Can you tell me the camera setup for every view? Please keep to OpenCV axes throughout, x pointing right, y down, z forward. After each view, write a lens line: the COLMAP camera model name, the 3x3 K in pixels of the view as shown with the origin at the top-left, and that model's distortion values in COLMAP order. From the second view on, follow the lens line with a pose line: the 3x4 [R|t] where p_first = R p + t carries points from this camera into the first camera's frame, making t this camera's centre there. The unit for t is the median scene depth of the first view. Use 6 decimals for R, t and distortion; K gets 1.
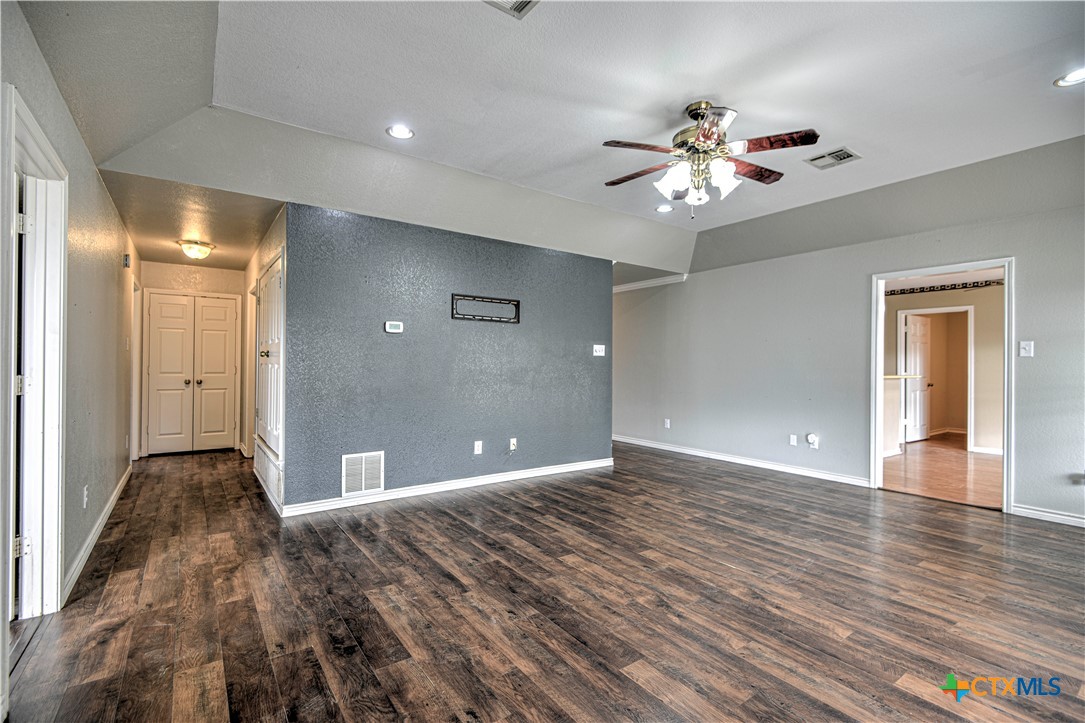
lens RADIAL K [[494.5, 0, 534.5], [0, 494.5, 360.6], [0, 0, 1]] dist [0.008316, -0.006329]
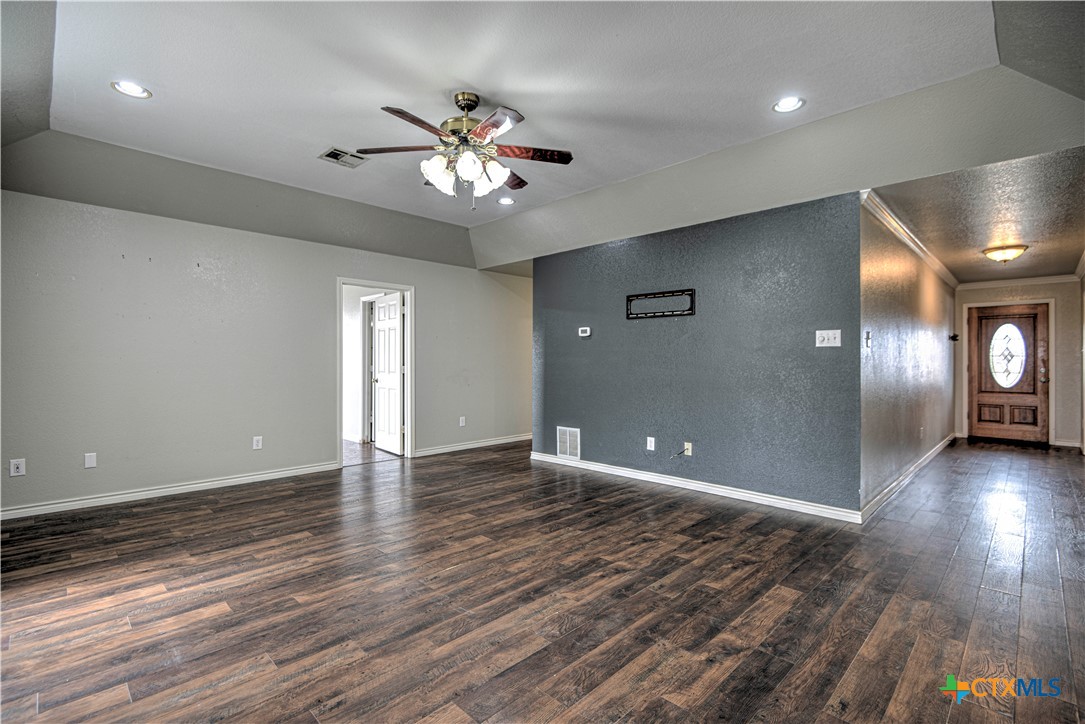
lens RADIAL K [[494.5, 0, 557.0], [0, 494.5, 362.3], [0, 0, 1]] dist [0.008316, -0.006329]
pose [[0.185844, -0.005494, -0.982564, 1.152500], [0.006485, 0.999969, -0.004365, 0.018234], [0.982558, -0.005561, 0.185874, 0.858719]]
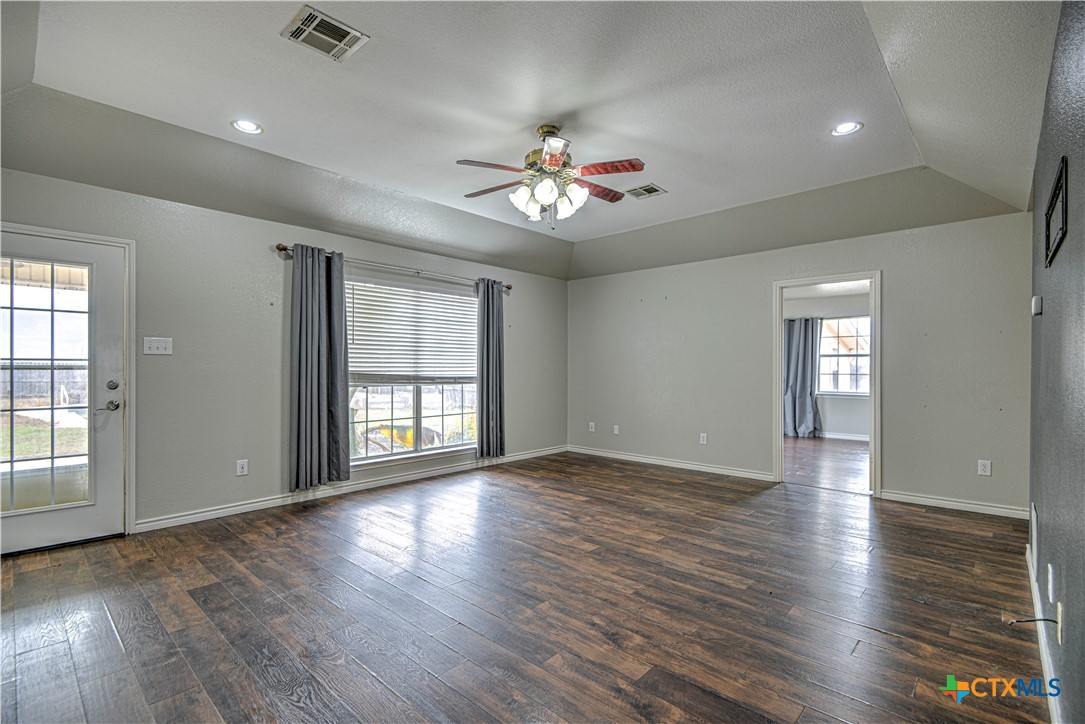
lens RADIAL K [[494.5, 0, 538.7], [0, 494.5, 368.6], [0, 0, 1]] dist [0.008316, -0.006329]
pose [[-0.978621, -0.011282, -0.205362, 0.493782], [-0.009805, 0.999918, -0.008211, 0.020618], [0.205438, -0.006022, -0.978652, 1.779891]]
